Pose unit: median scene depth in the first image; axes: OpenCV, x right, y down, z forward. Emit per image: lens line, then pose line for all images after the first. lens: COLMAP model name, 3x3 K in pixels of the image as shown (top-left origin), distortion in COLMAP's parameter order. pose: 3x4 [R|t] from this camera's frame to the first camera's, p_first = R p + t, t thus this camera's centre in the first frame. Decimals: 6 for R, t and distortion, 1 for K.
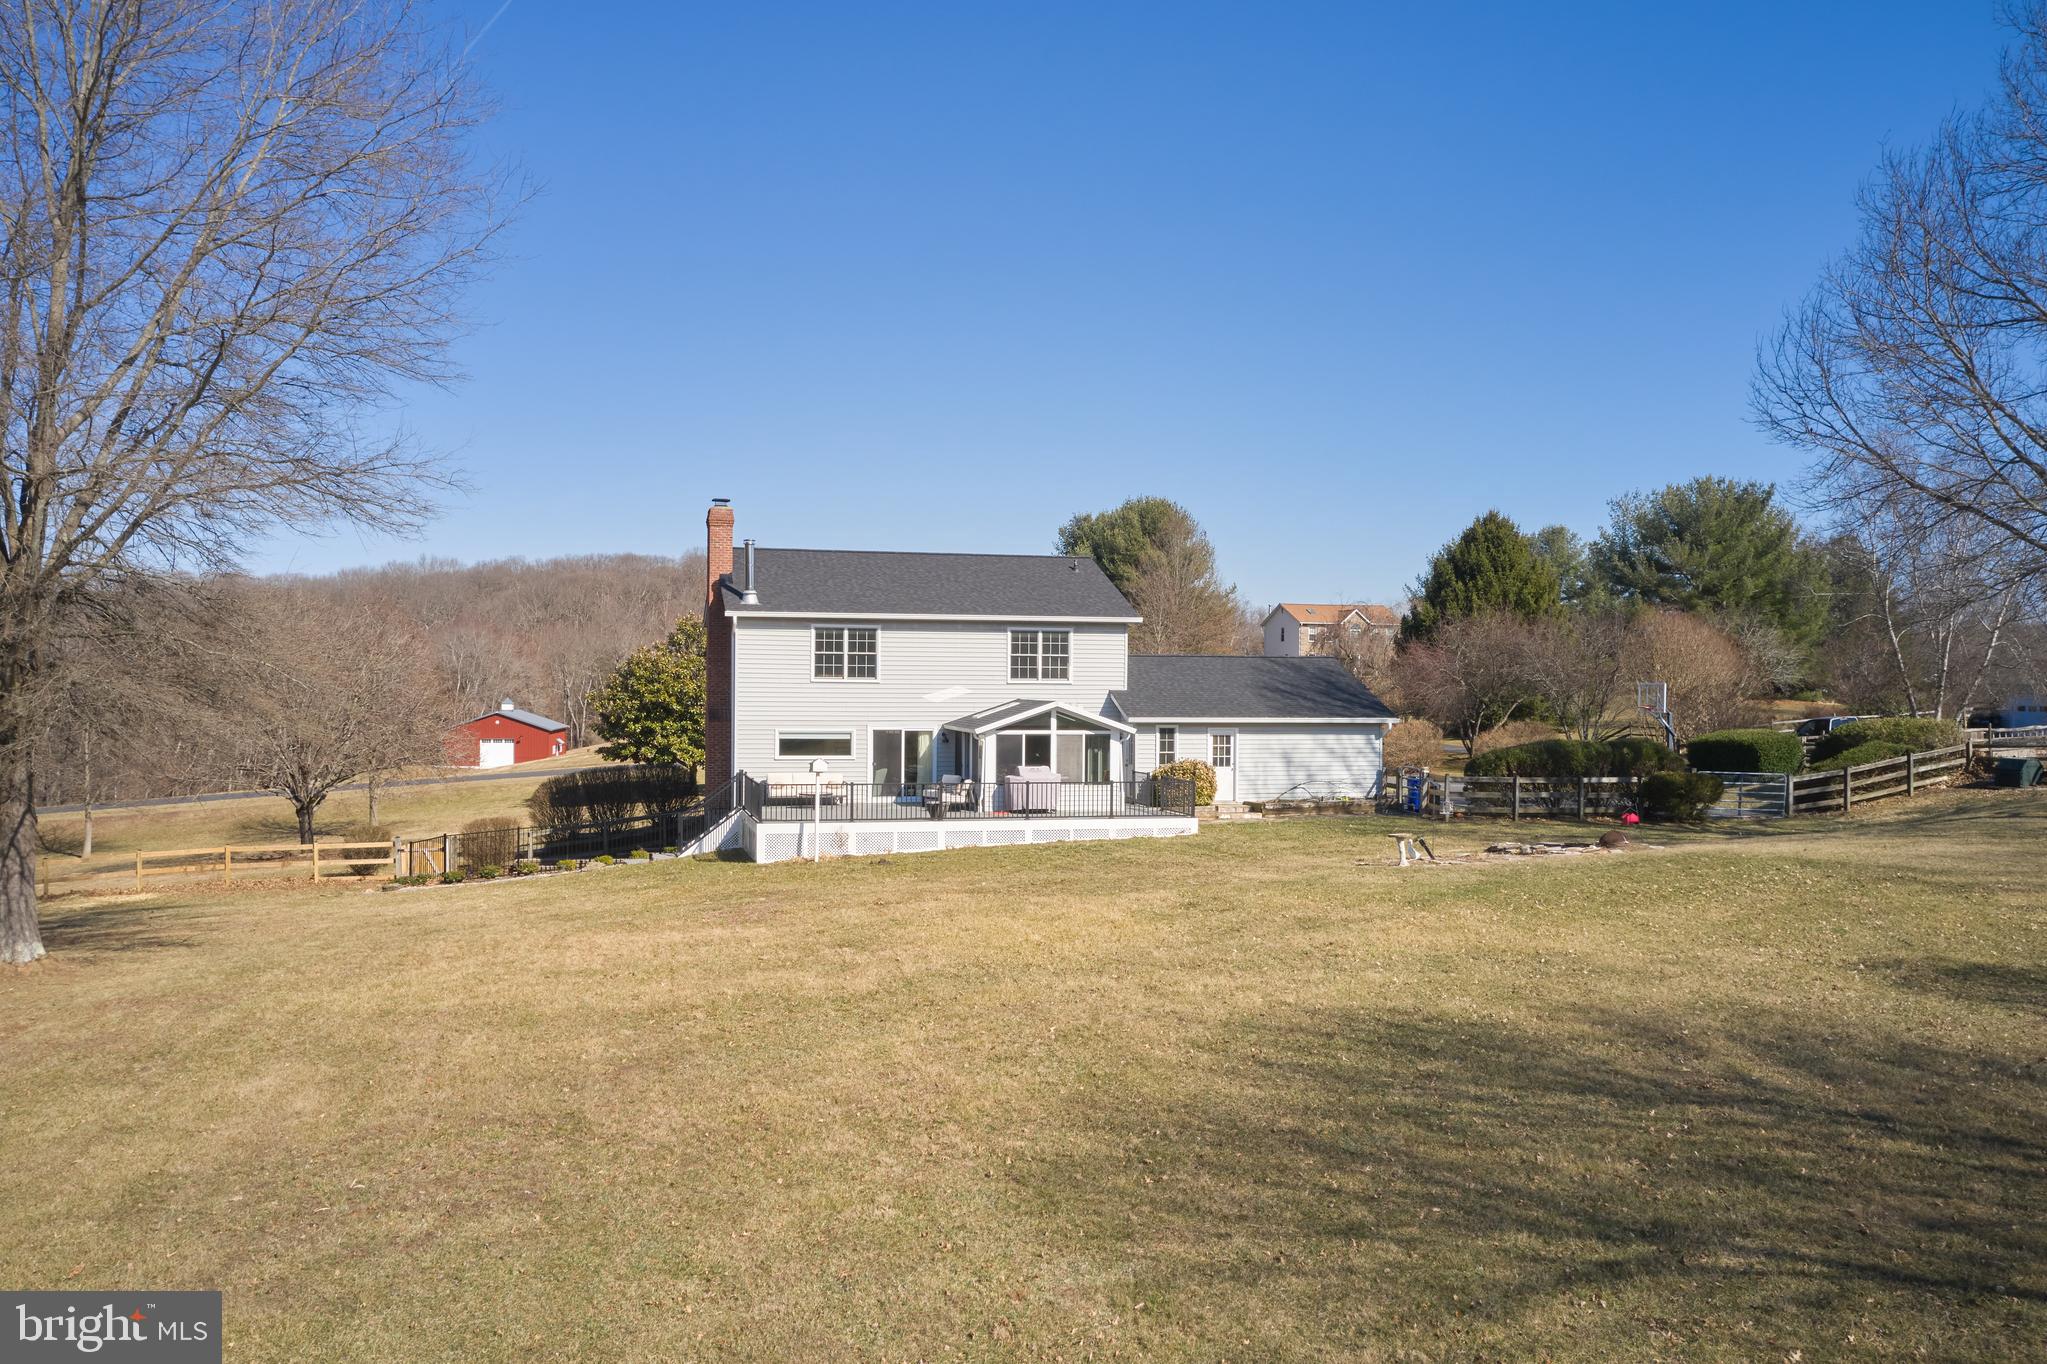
lens RADIAL K [[1609.4, 0, 1026.3], [0, 1609.4, 693.2], [0, 0, 1]] dist [-0.026261, 0.009157]
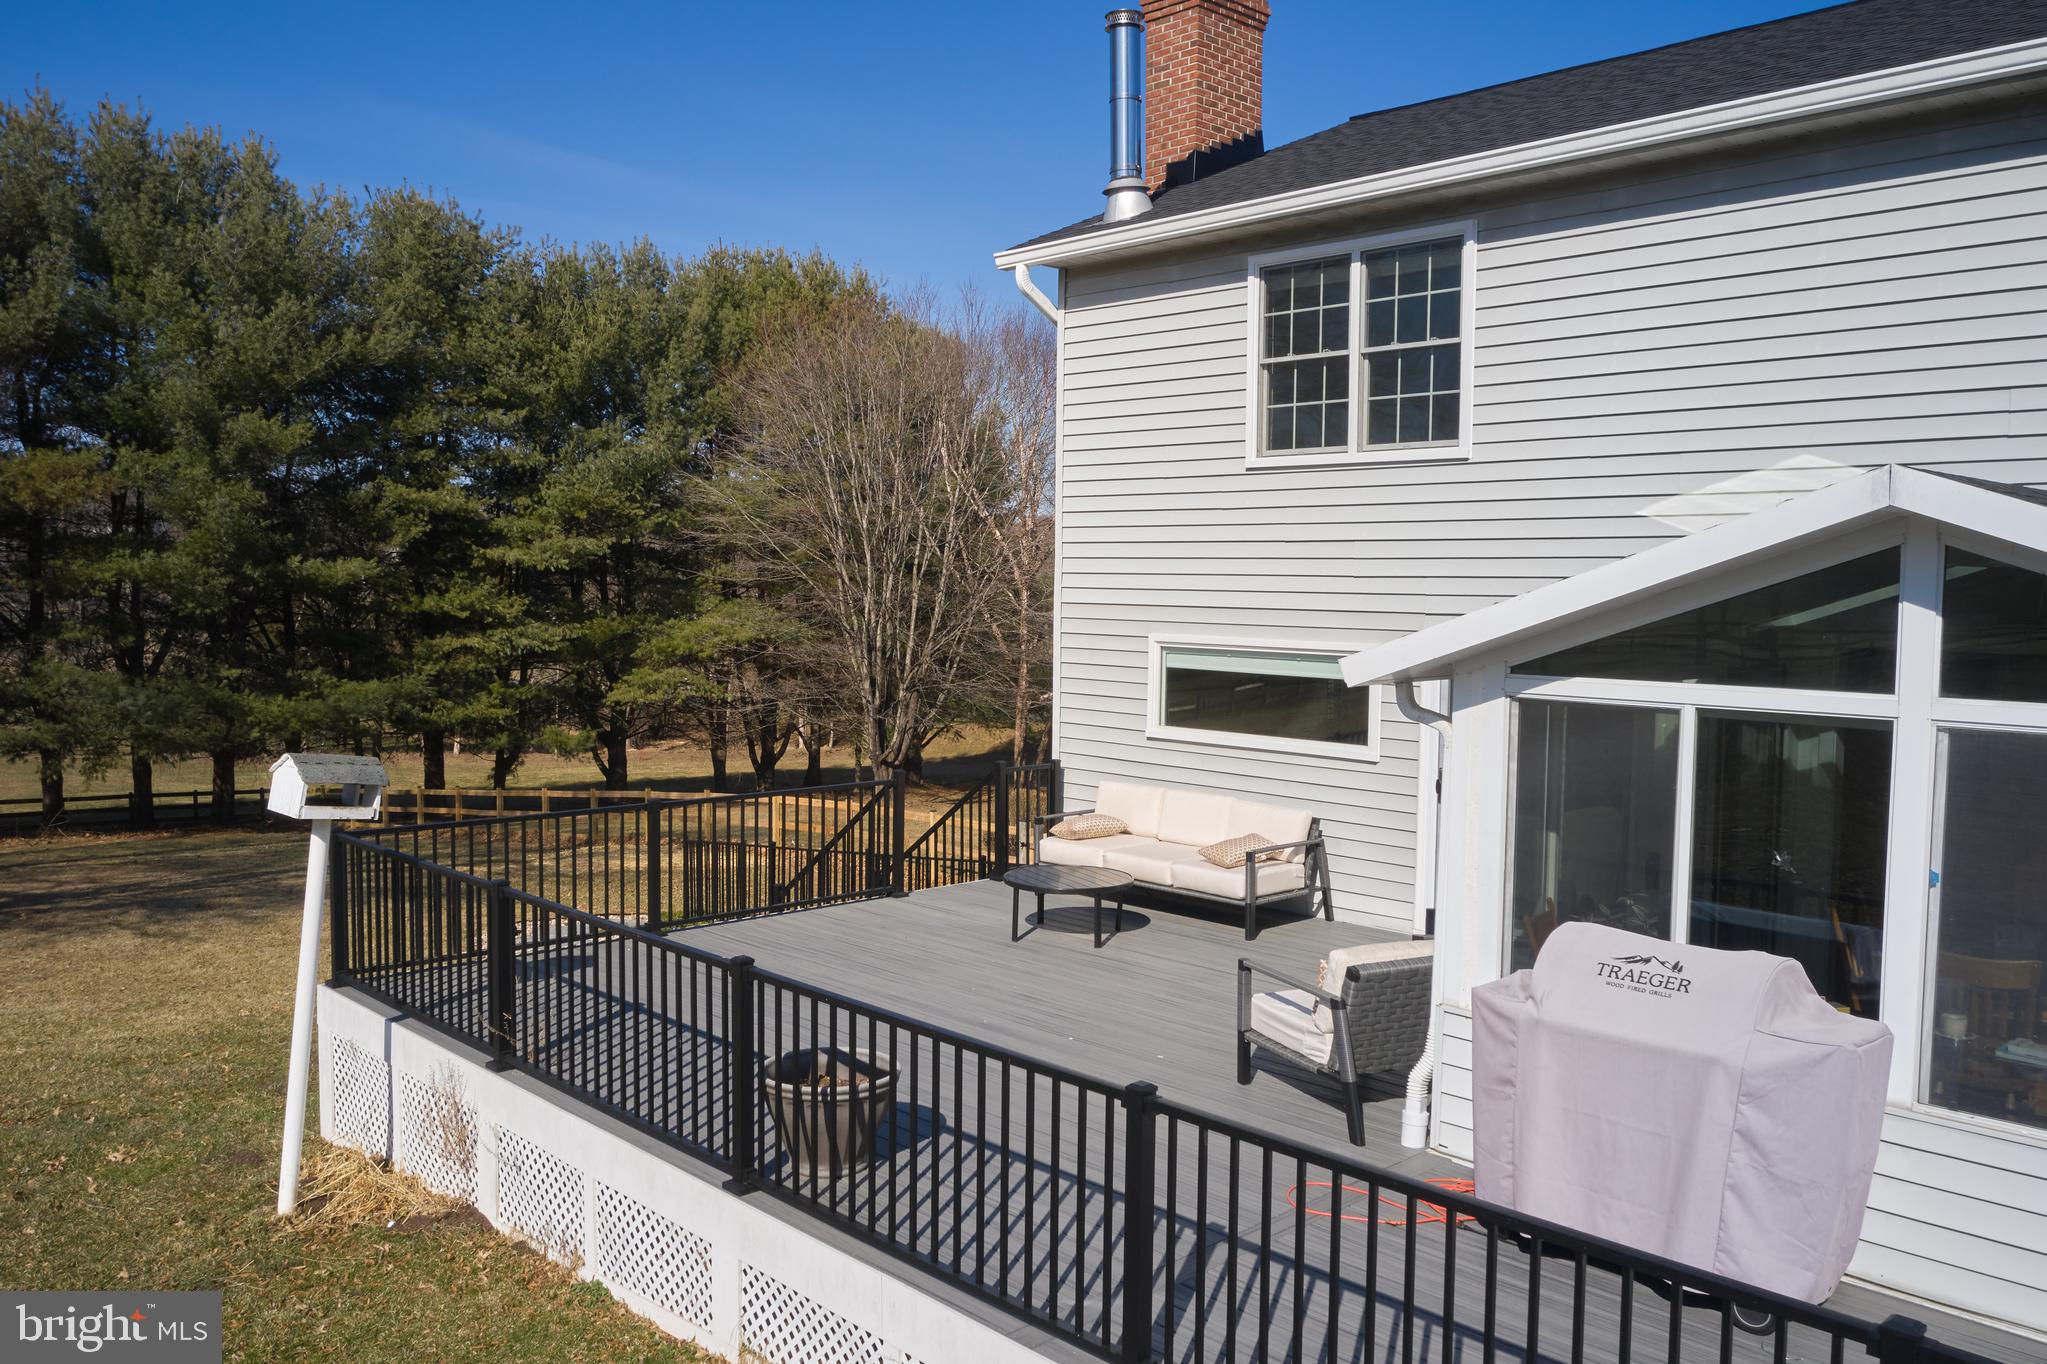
lens RADIAL K [[1609.4, 0, 1022.6], [0, 1609.4, 677.4], [0, 0, 1]] dist [-0.026261, 0.009157]
pose [[0.466758, 0.050832, -0.882923, 0.093852], [-0.013489, 0.998640, 0.050364, 0.015214], [0.884282, -0.011598, 0.466809, 0.829781]]
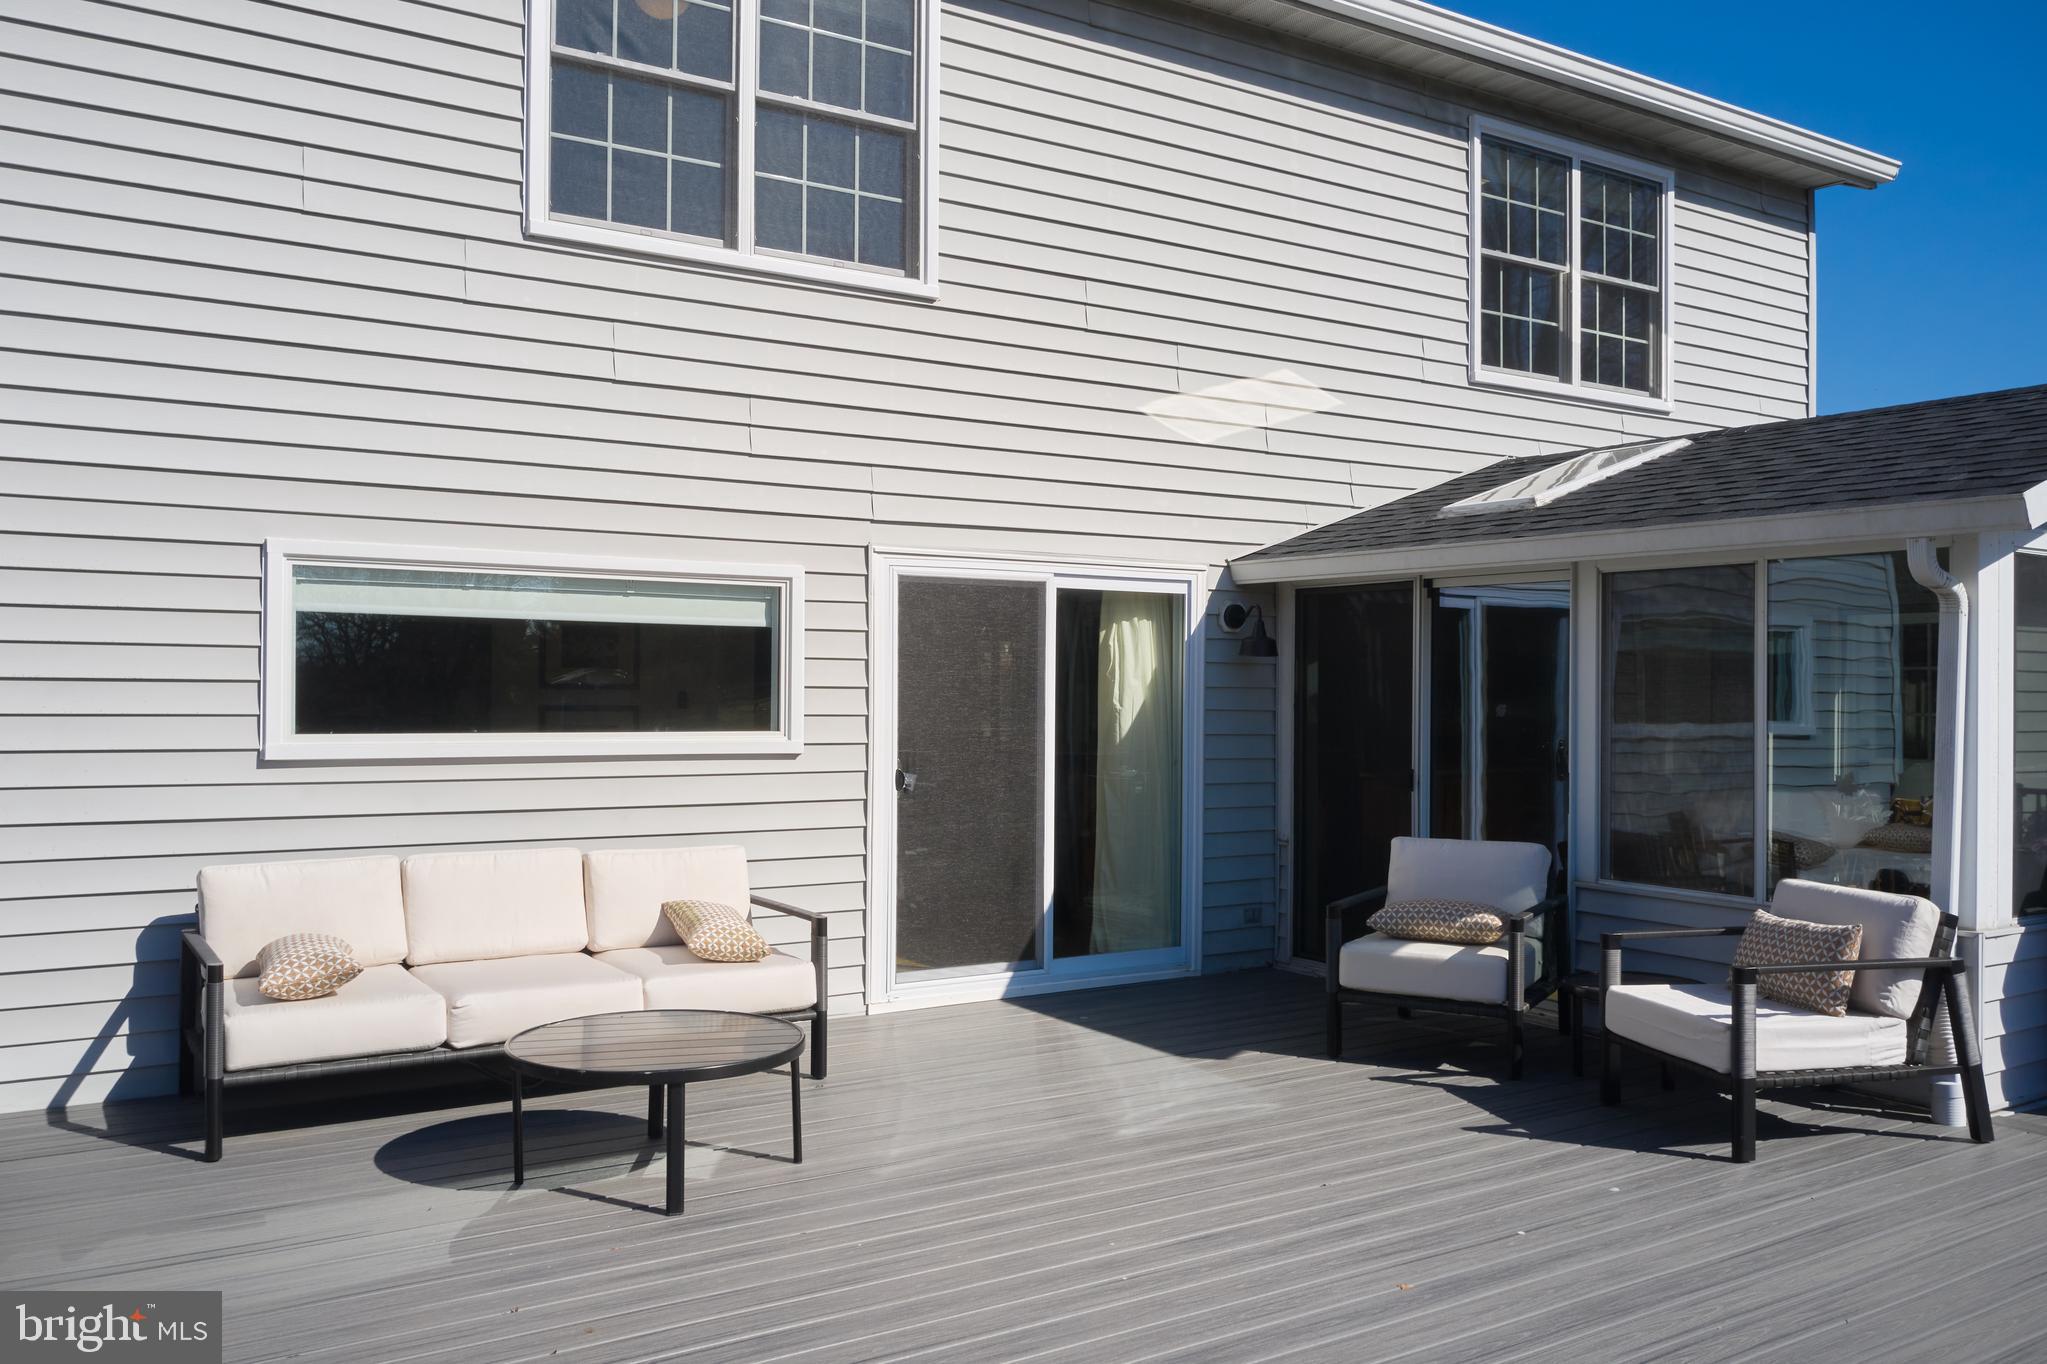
lens RADIAL K [[1609.4, 0, 1025.1], [0, 1609.4, 688.9], [0, 0, 1]] dist [-0.026261, 0.009157]
pose [[0.953596, -0.002680, 0.301078, -0.133886], [0.002772, 0.999996, 0.000122, 0.034512], [-0.301077, 0.000718, 0.953599, 0.838876]]
